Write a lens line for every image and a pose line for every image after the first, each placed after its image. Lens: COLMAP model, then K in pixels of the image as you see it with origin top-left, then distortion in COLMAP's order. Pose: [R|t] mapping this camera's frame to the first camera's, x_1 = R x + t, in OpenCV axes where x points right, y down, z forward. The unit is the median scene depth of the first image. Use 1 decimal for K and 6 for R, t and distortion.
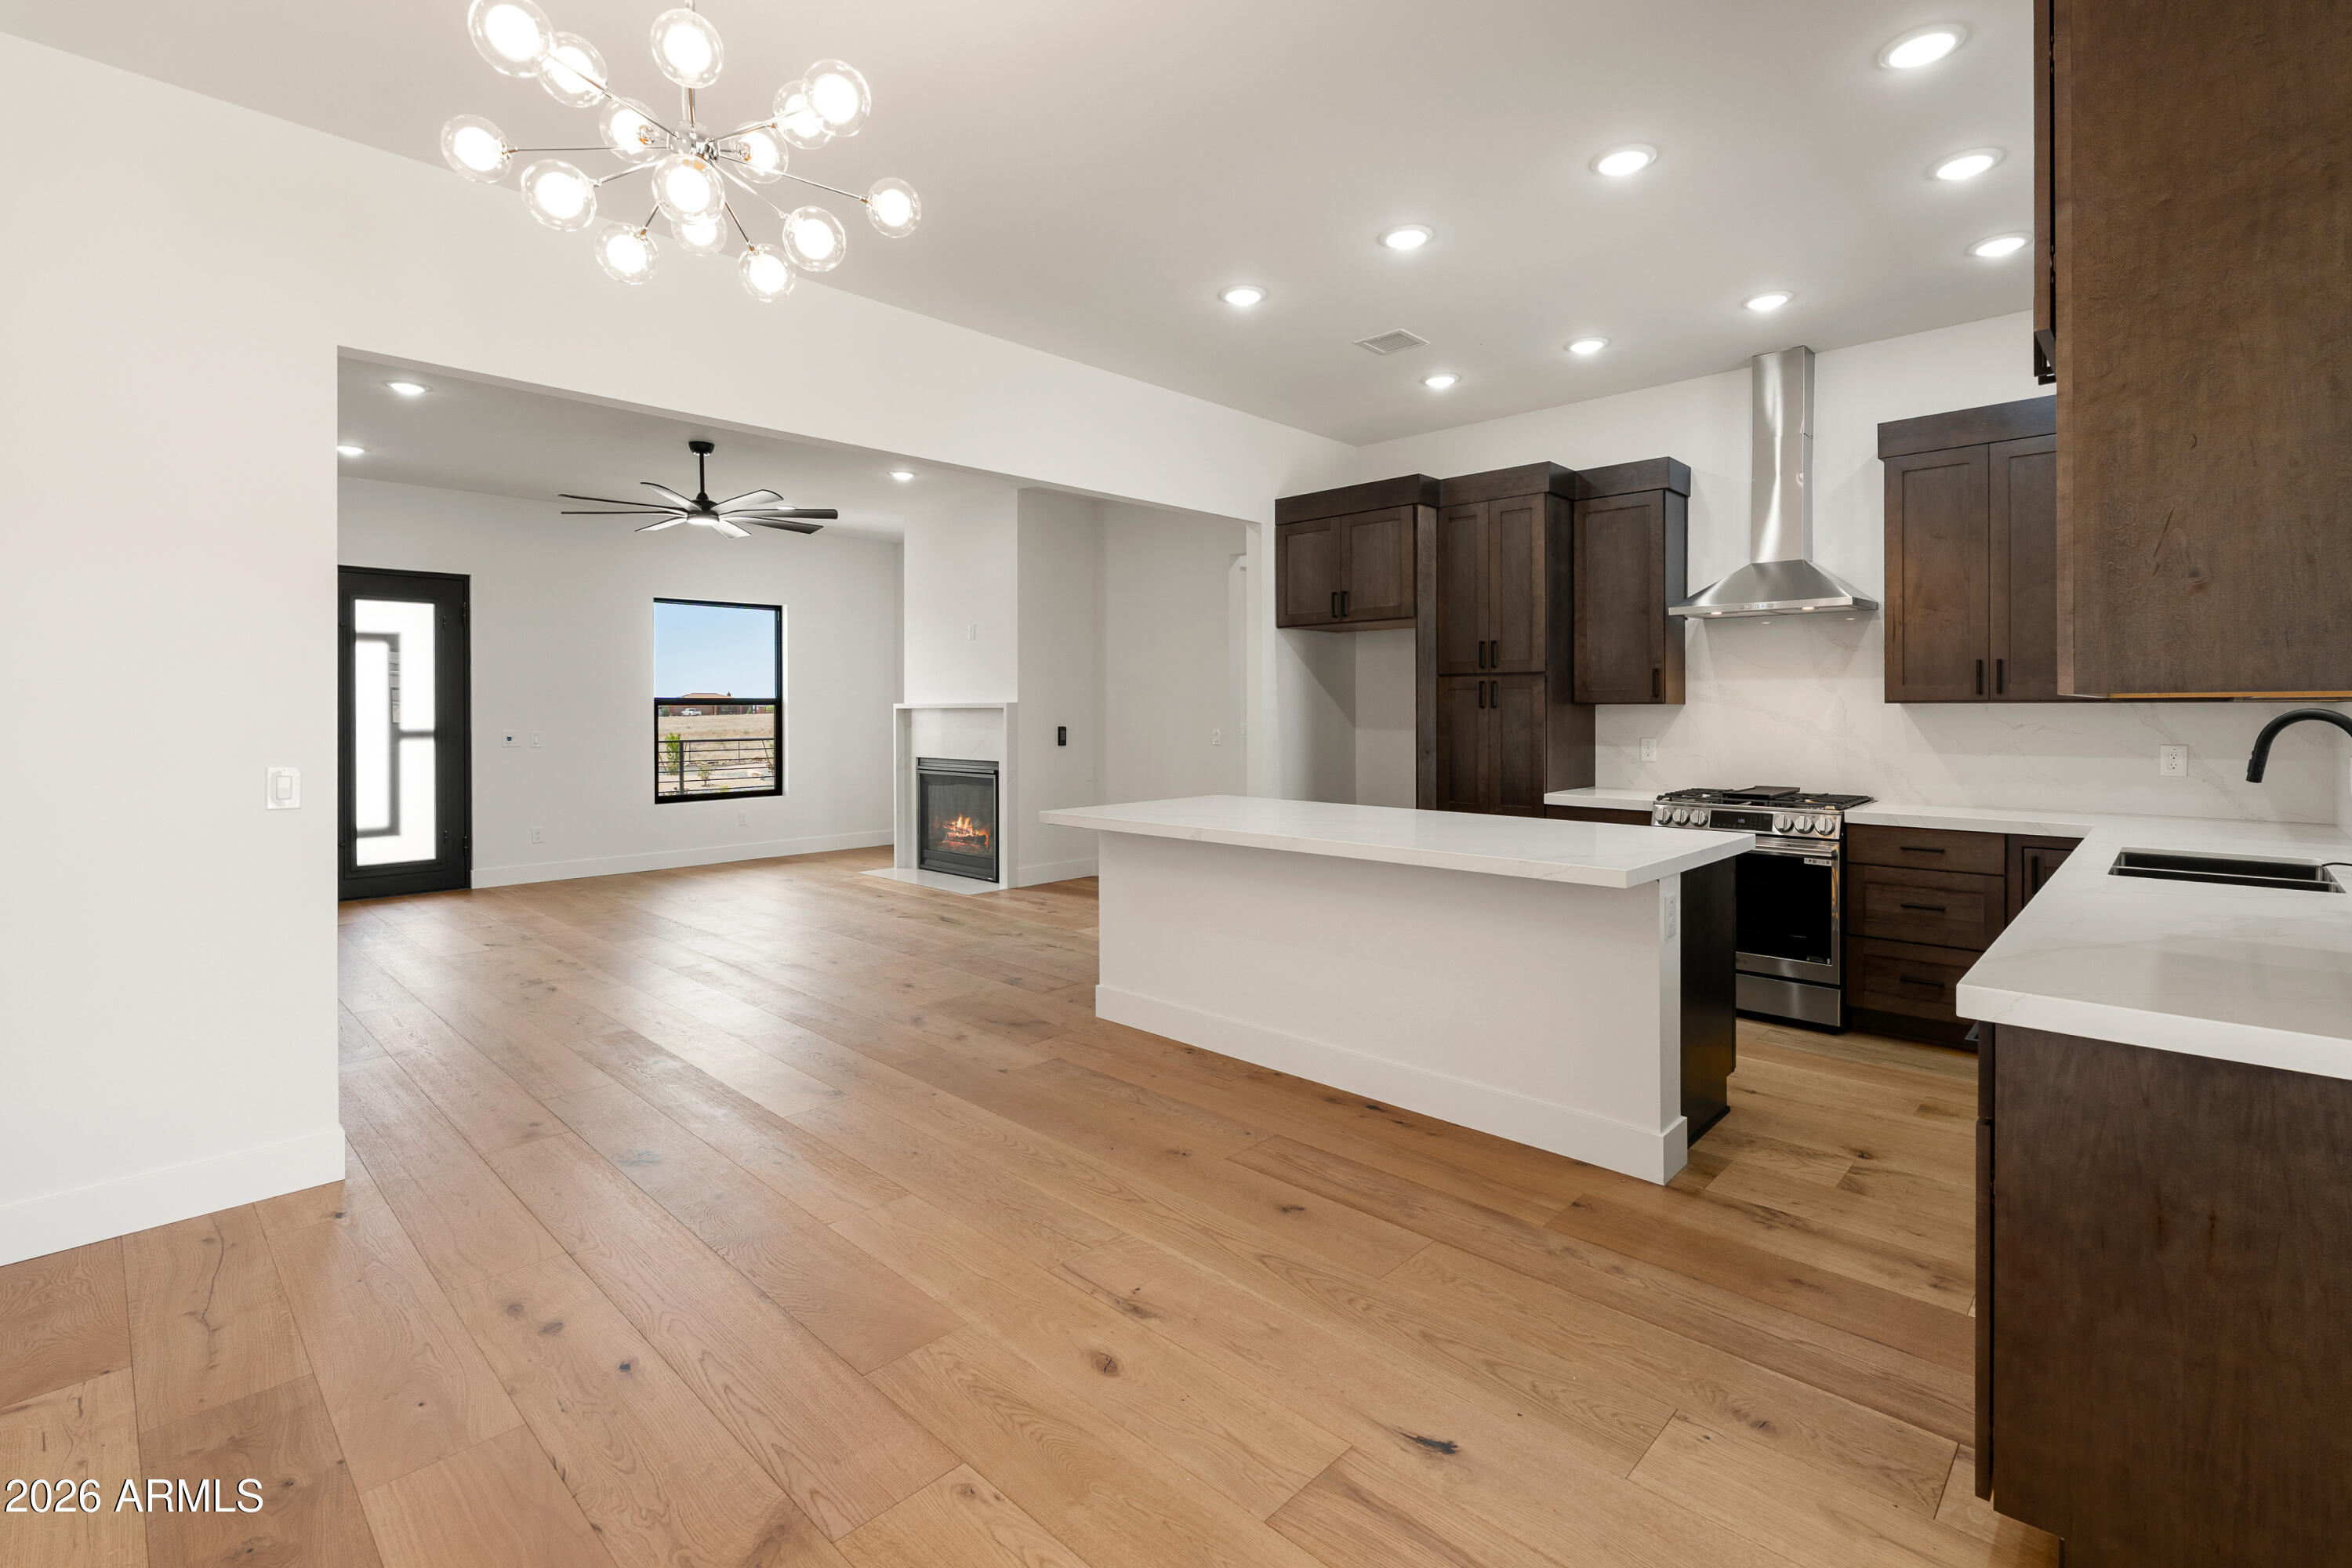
lens RADIAL K [[1065.4, 0, 1178.2], [0, 1065.4, 708.6], [0, 0, 1]] dist [-0.002240, -0.000312]
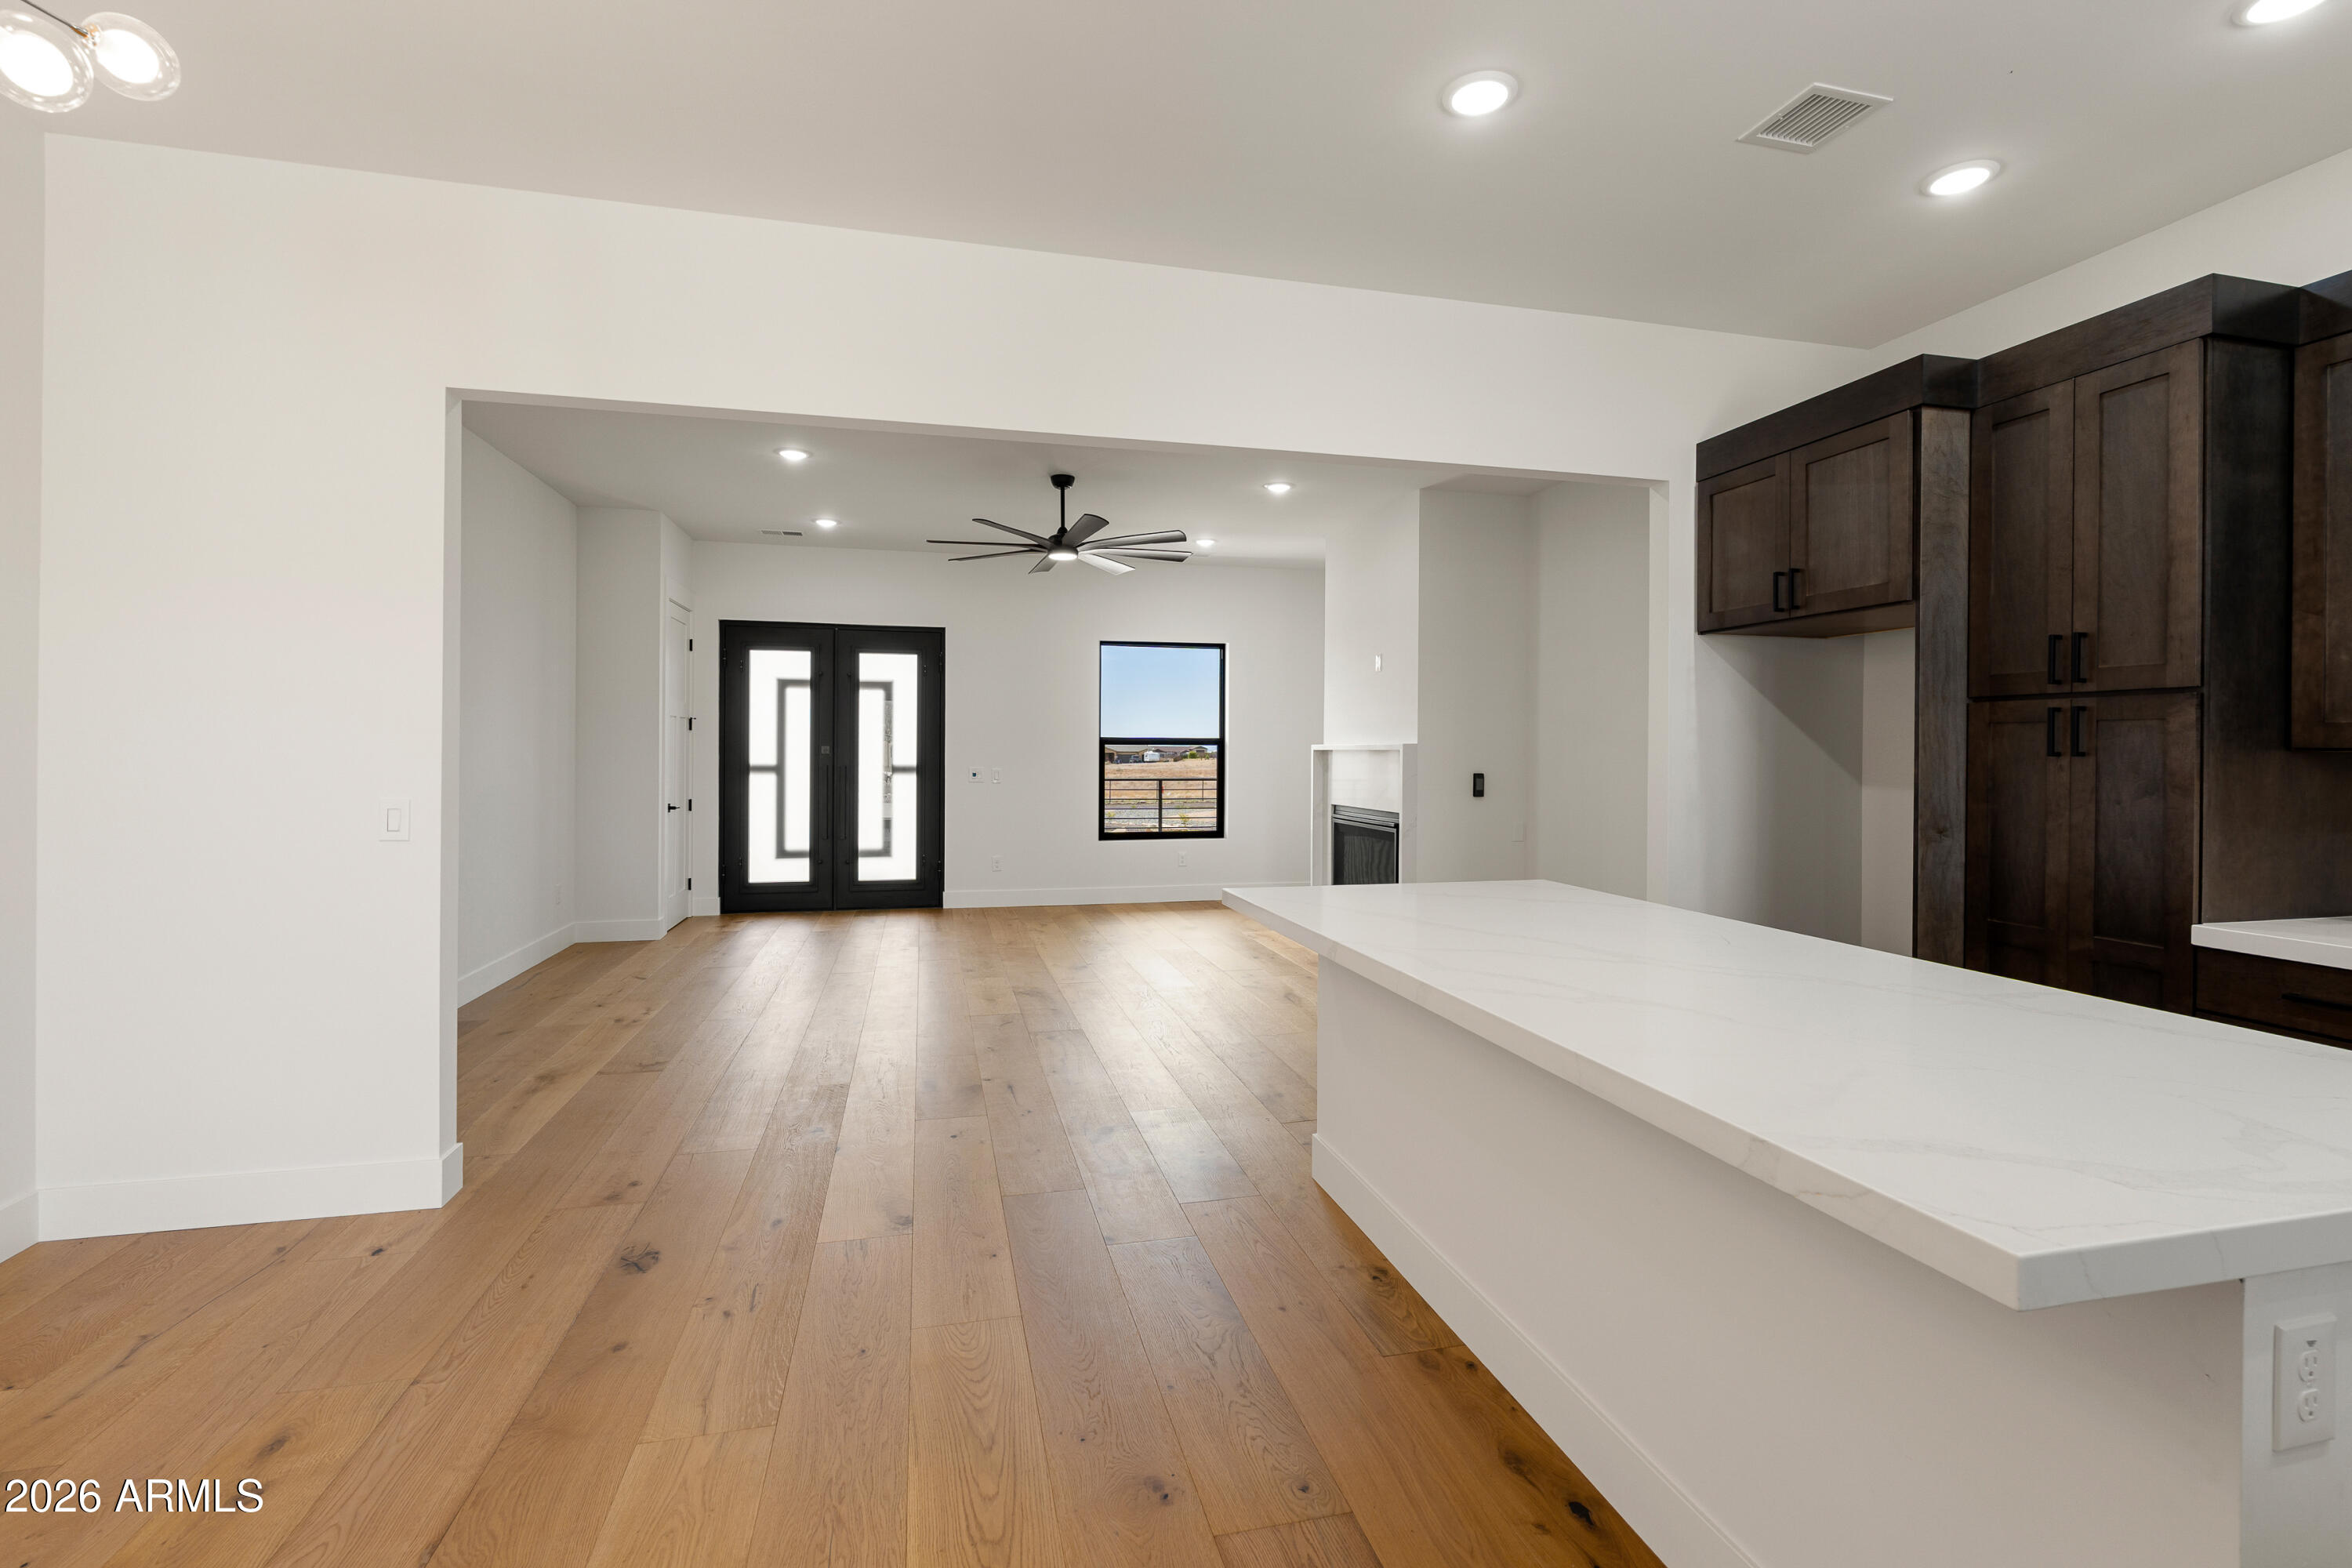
lens RADIAL K [[1044.4, 0, 1174.3], [0, 1044.4, 750.2], [0, 0, 1]] dist [-0.003519, 0.000495]
pose [[0.843688, 0.007511, -0.536781, 0.178974], [-0.007535, 0.999969, 0.002150, -0.001346], [0.536781, 0.002231, 0.843719, 0.282643]]
